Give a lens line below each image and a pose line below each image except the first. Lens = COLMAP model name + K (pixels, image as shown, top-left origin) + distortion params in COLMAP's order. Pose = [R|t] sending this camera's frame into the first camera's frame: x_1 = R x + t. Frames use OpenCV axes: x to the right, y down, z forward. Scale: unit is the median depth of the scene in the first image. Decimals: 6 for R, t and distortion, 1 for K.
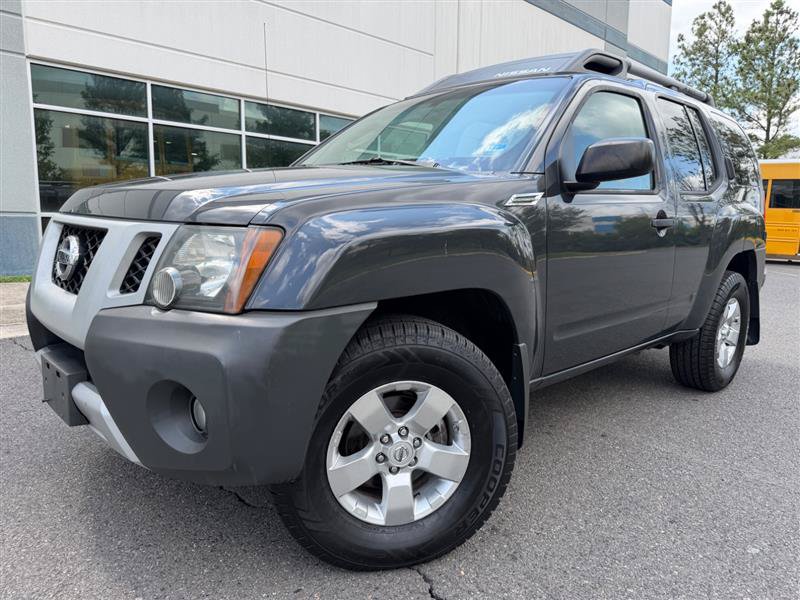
lens RADIAL K [[578.3, 0, 398.2], [0, 578.3, 294.3], [0, 0, 1]] dist [0.004230, -0.006765]
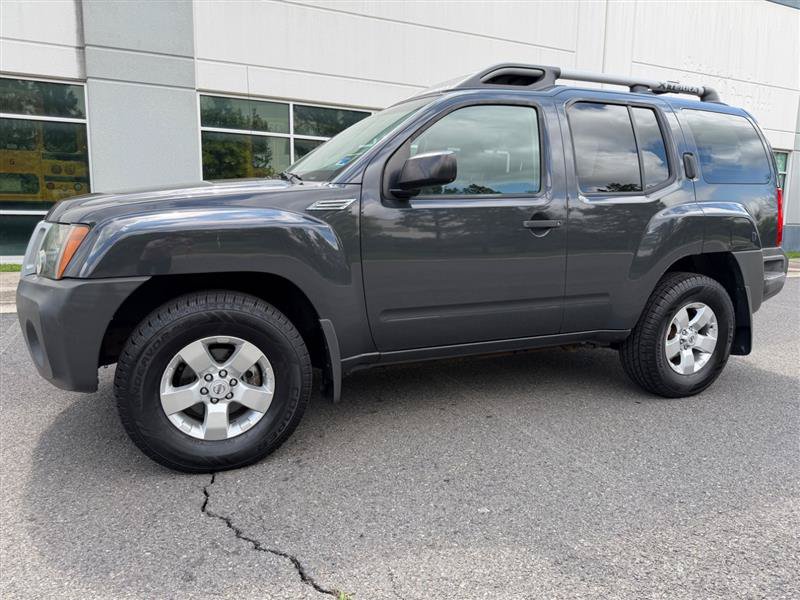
lens RADIAL K [[567.8, 0, 398.4], [0, 567.8, 306.3], [0, 0, 1]] dist [0.056415, -0.092578]
pose [[0.940705, 0.051528, -0.335288, 0.565513], [-0.044449, 0.998598, 0.028759, 0.009856], [0.336300, -0.012151, 0.941676, -0.084307]]
